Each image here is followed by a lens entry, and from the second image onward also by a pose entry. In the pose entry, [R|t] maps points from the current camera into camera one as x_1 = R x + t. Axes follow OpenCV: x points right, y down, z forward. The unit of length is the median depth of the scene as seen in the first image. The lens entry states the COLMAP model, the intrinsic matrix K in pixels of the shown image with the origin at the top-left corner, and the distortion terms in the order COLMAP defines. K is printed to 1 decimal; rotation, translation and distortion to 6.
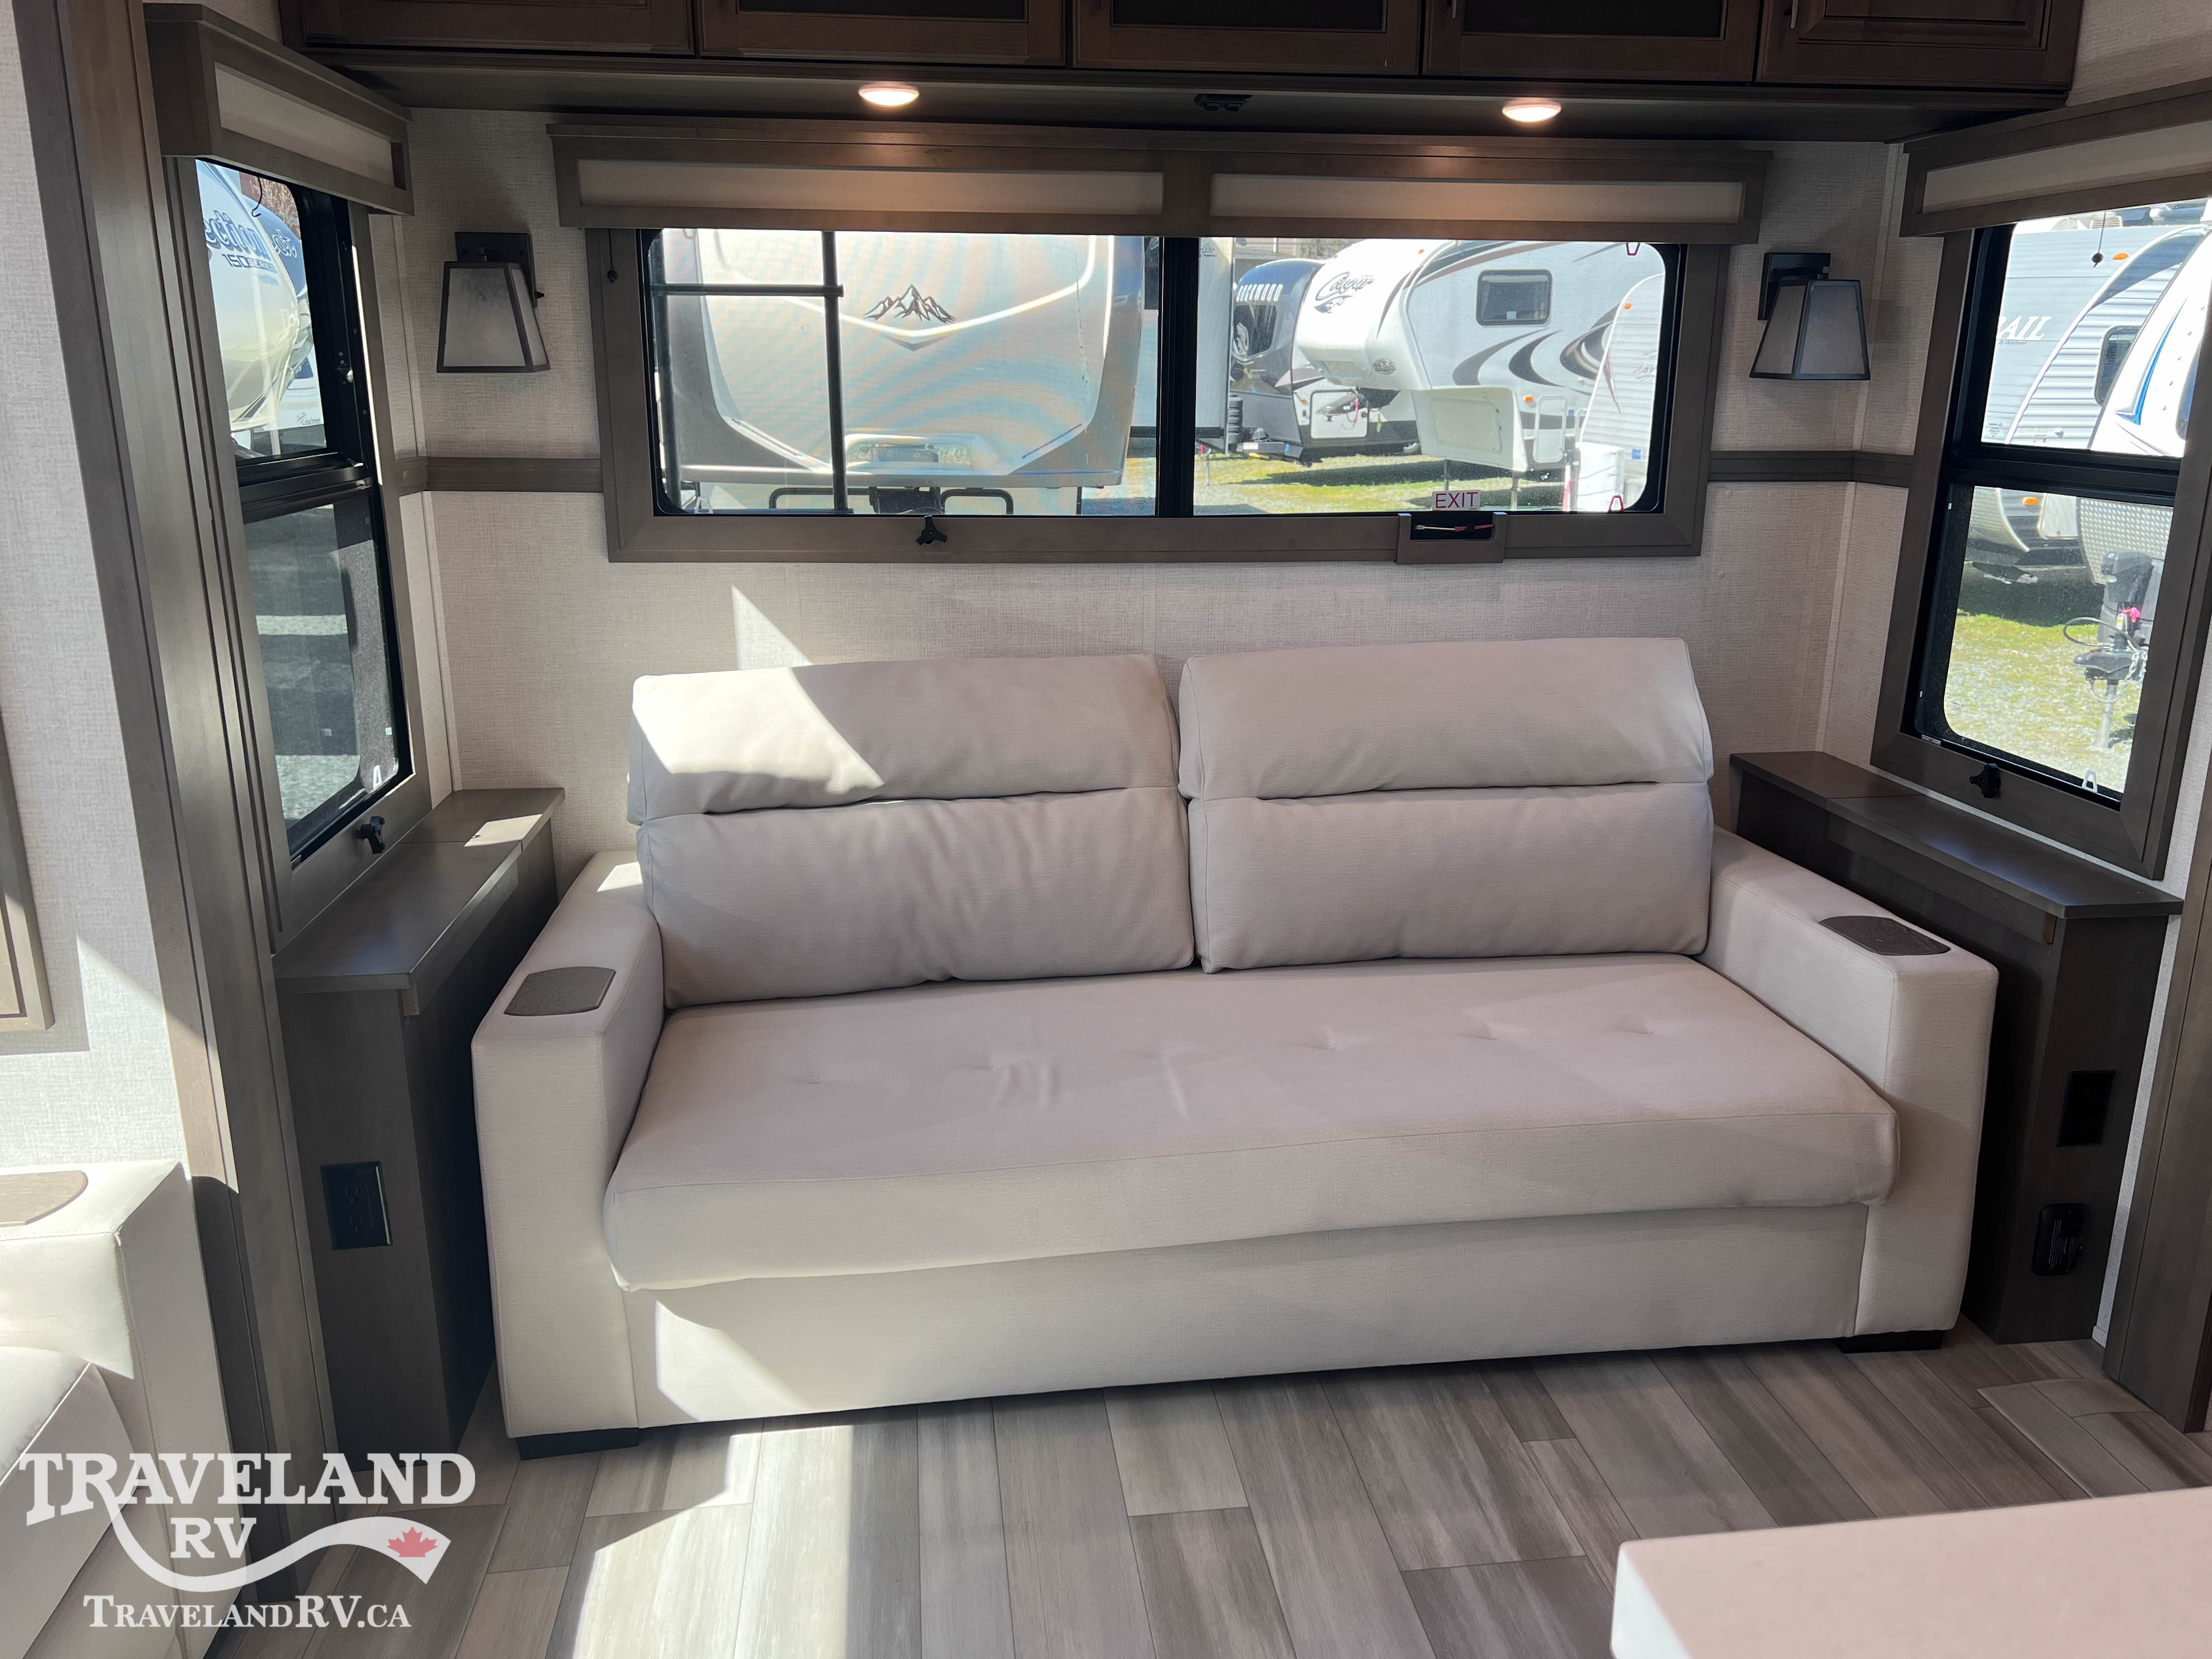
lens RADIAL K [[1667.8, 0, 1126.6], [0, 1667.8, 824.6], [0, 0, 1]] dist [0.070672, -0.070228]
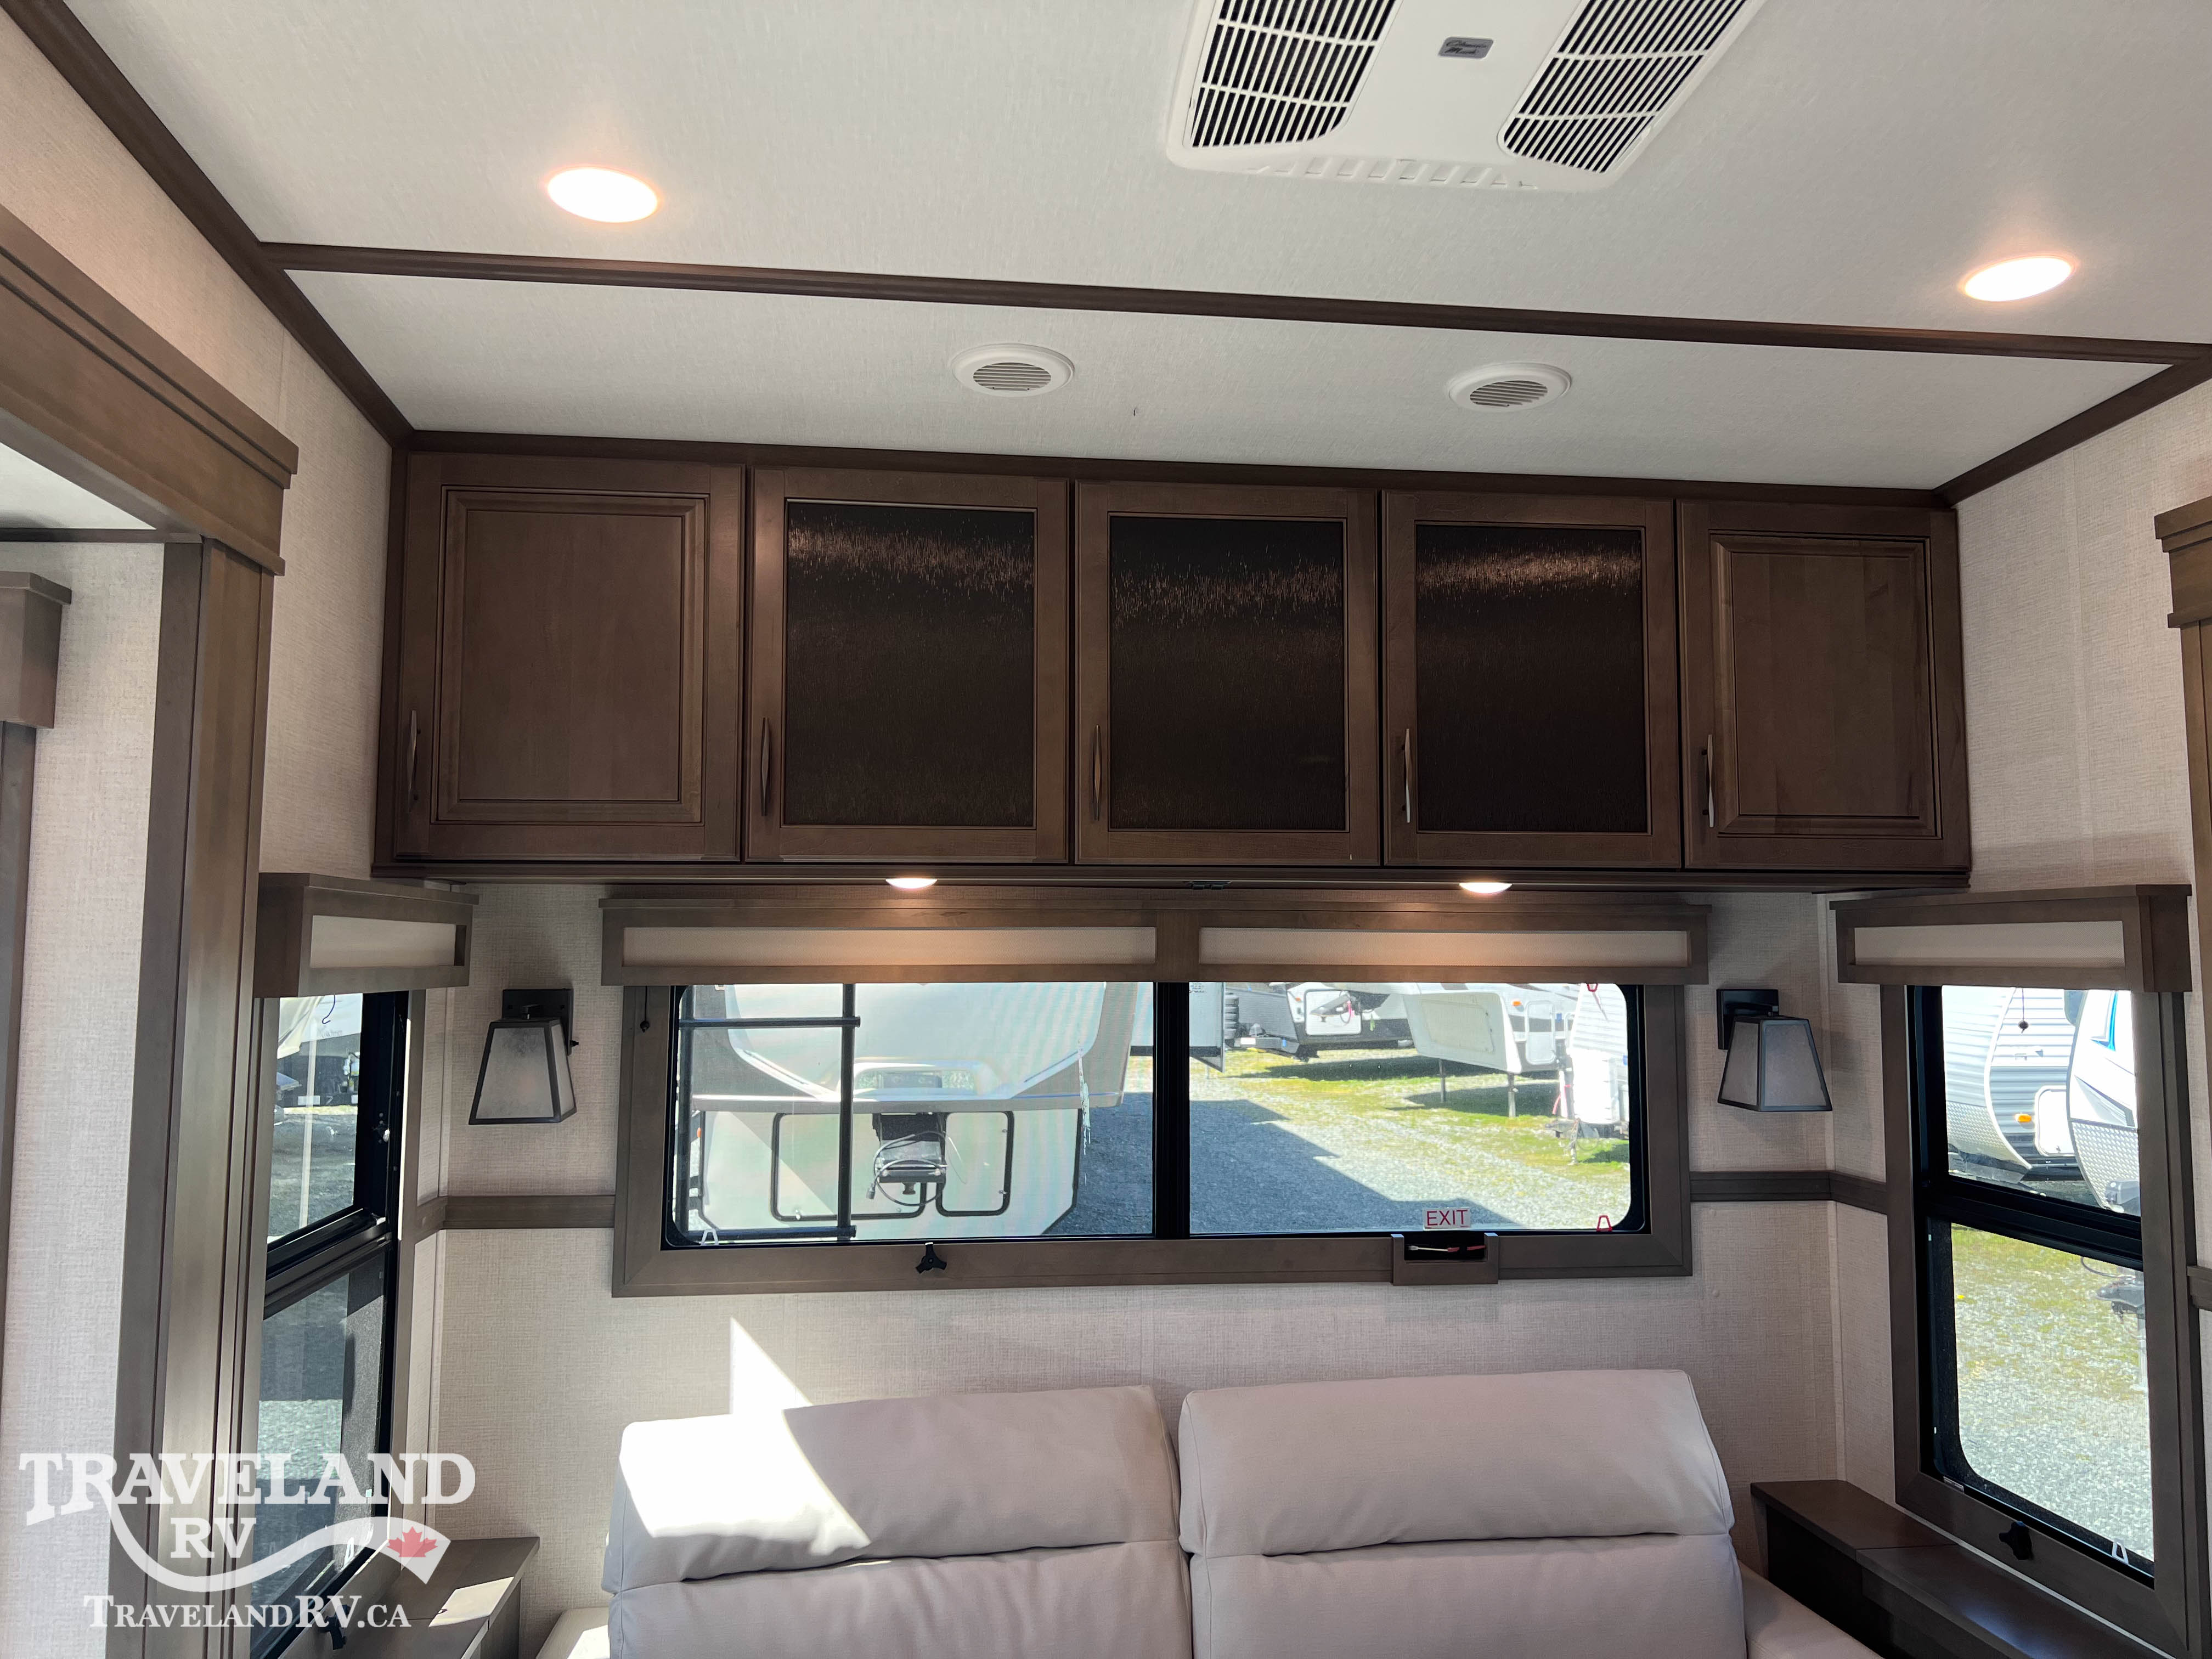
lens RADIAL K [[1672.9, 0, 1121.7], [0, 1672.9, 818.5], [0, 0, 1]] dist [0.062338, -0.062651]
pose [[0.999988, -0.003961, -0.002731, 0.002623], [0.002801, 0.940857, -0.338792, -0.083051], [0.003912, 0.338781, 0.940857, -0.051334]]
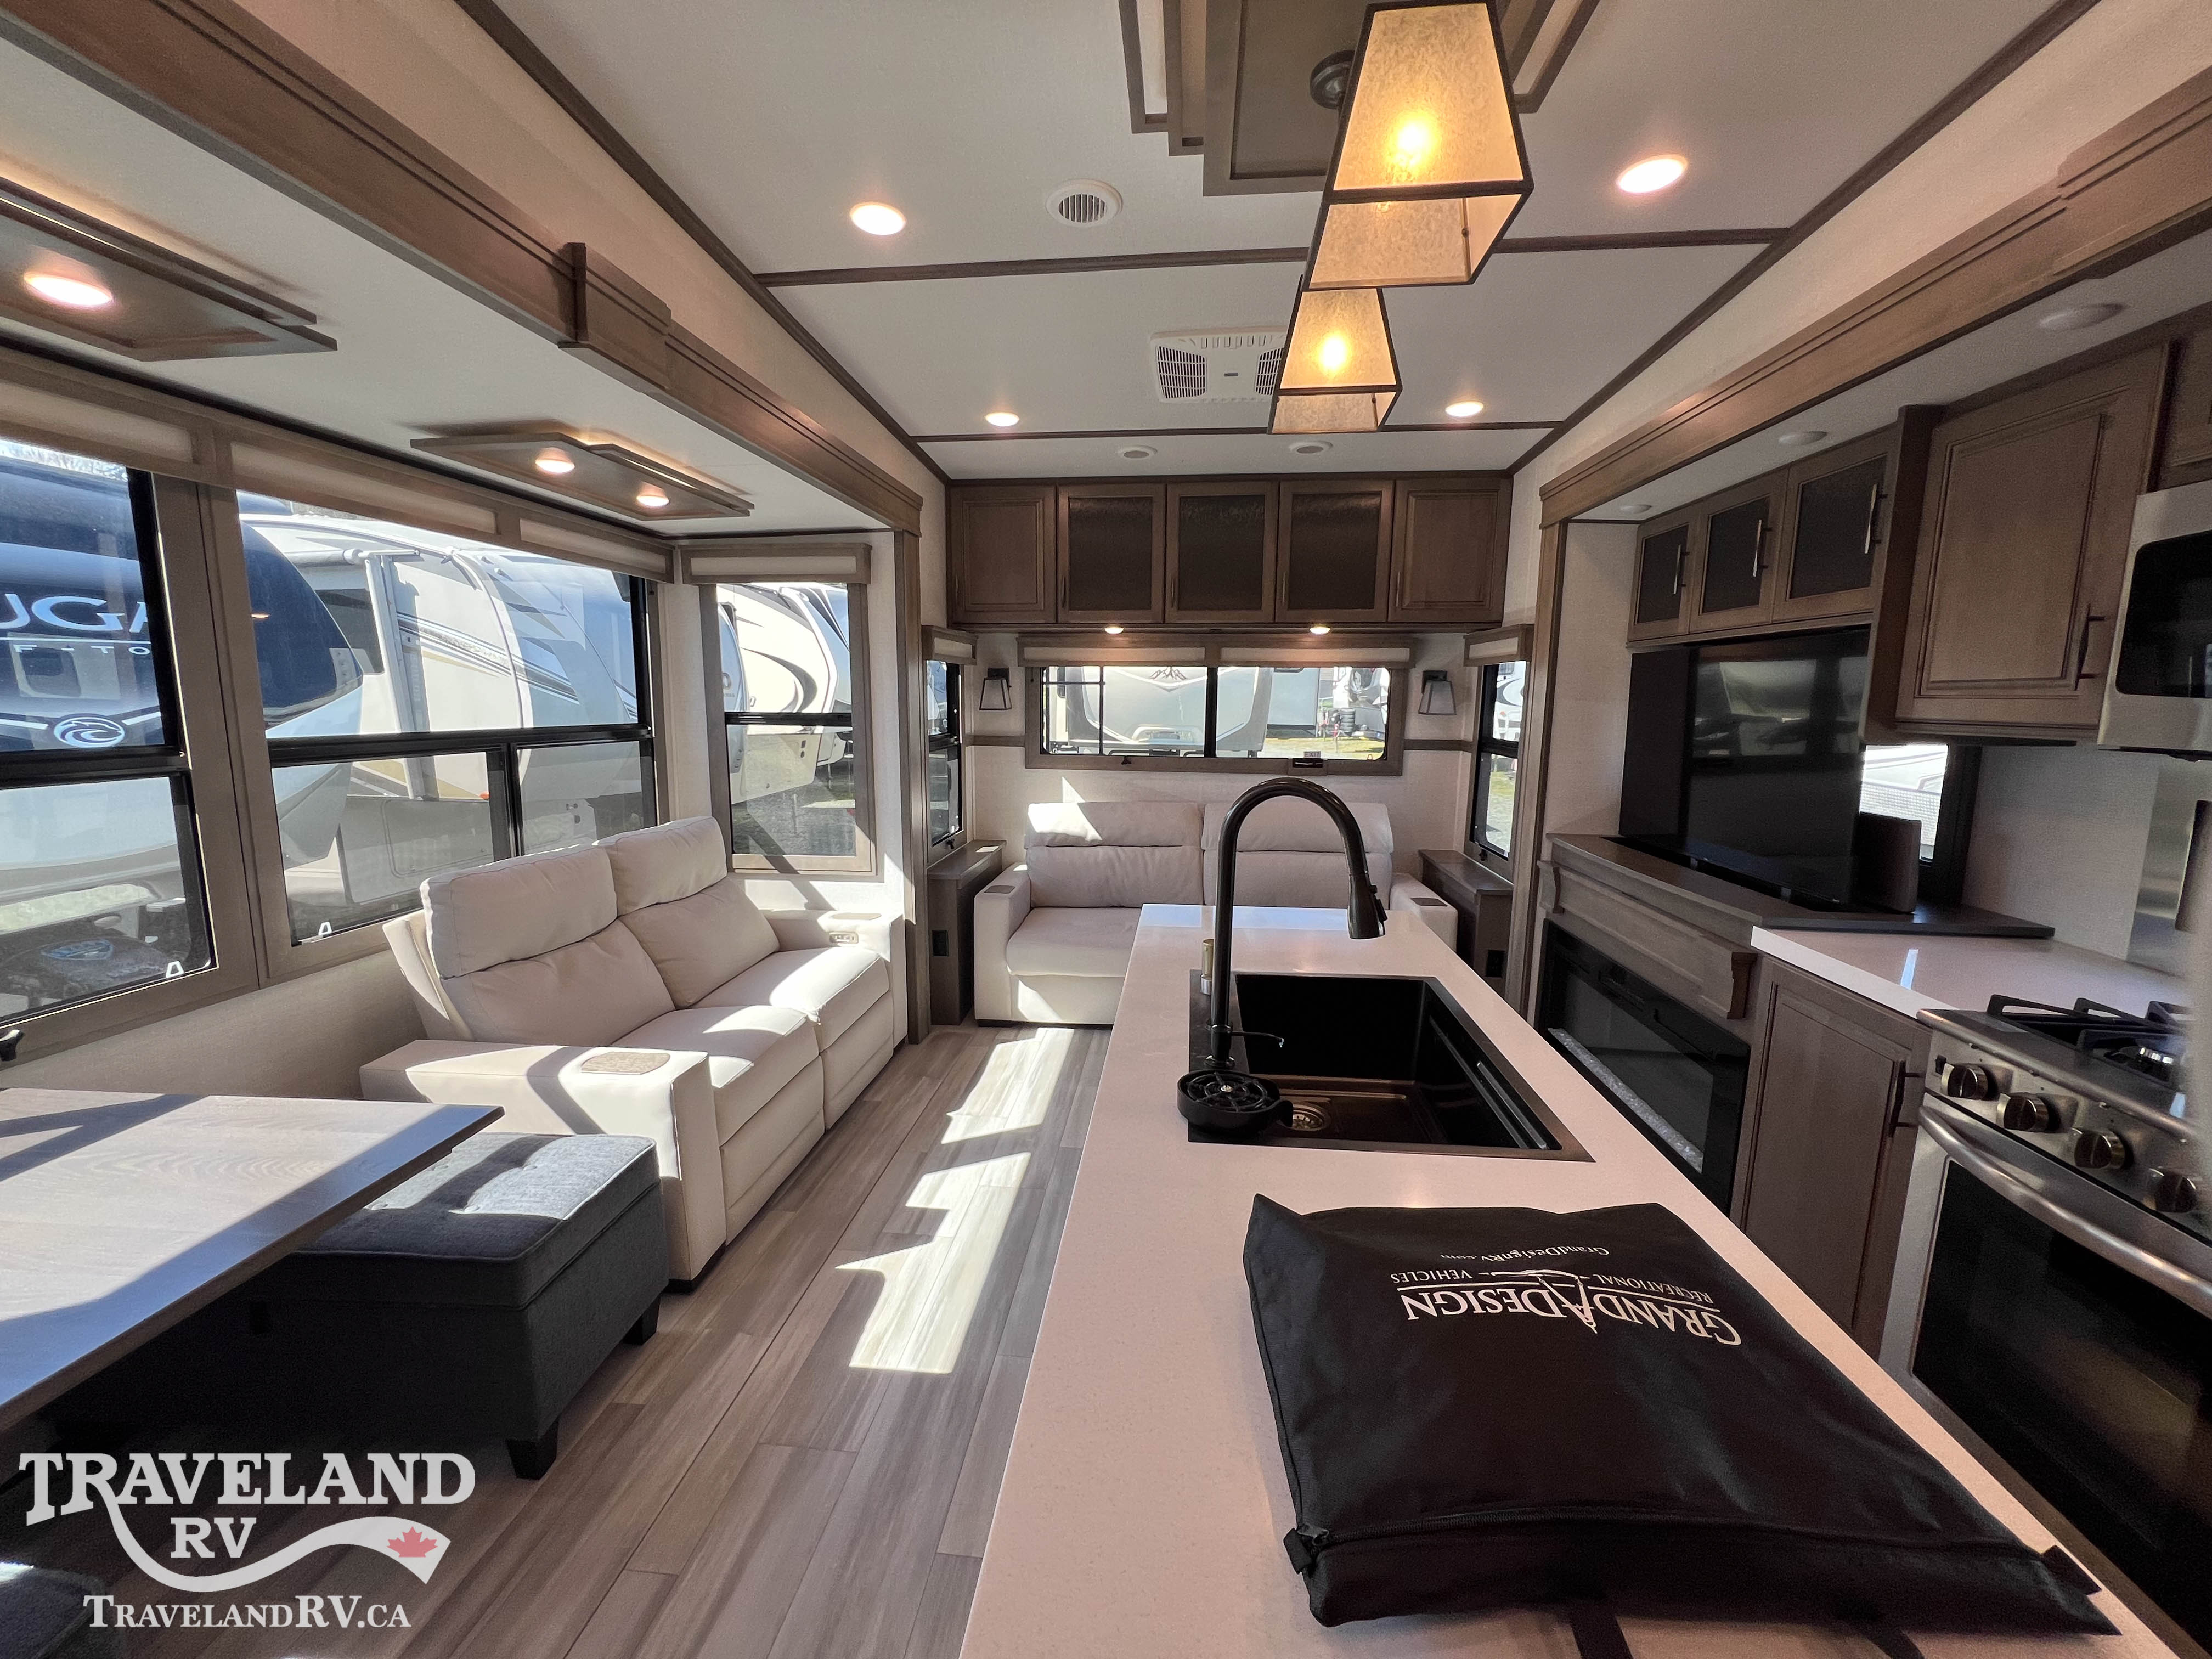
lens RADIAL K [[890.0, 0, 1102.5], [0, 890.0, 836.1], [0, 0, 1]] dist [0.000008, 0.000080]
pose [[0.972851, 0.038111, -0.228273, 0.221210], [-0.061930, 0.993248, -0.098103, 0.125643], [0.222993, 0.109576, 0.968642, -0.573341]]
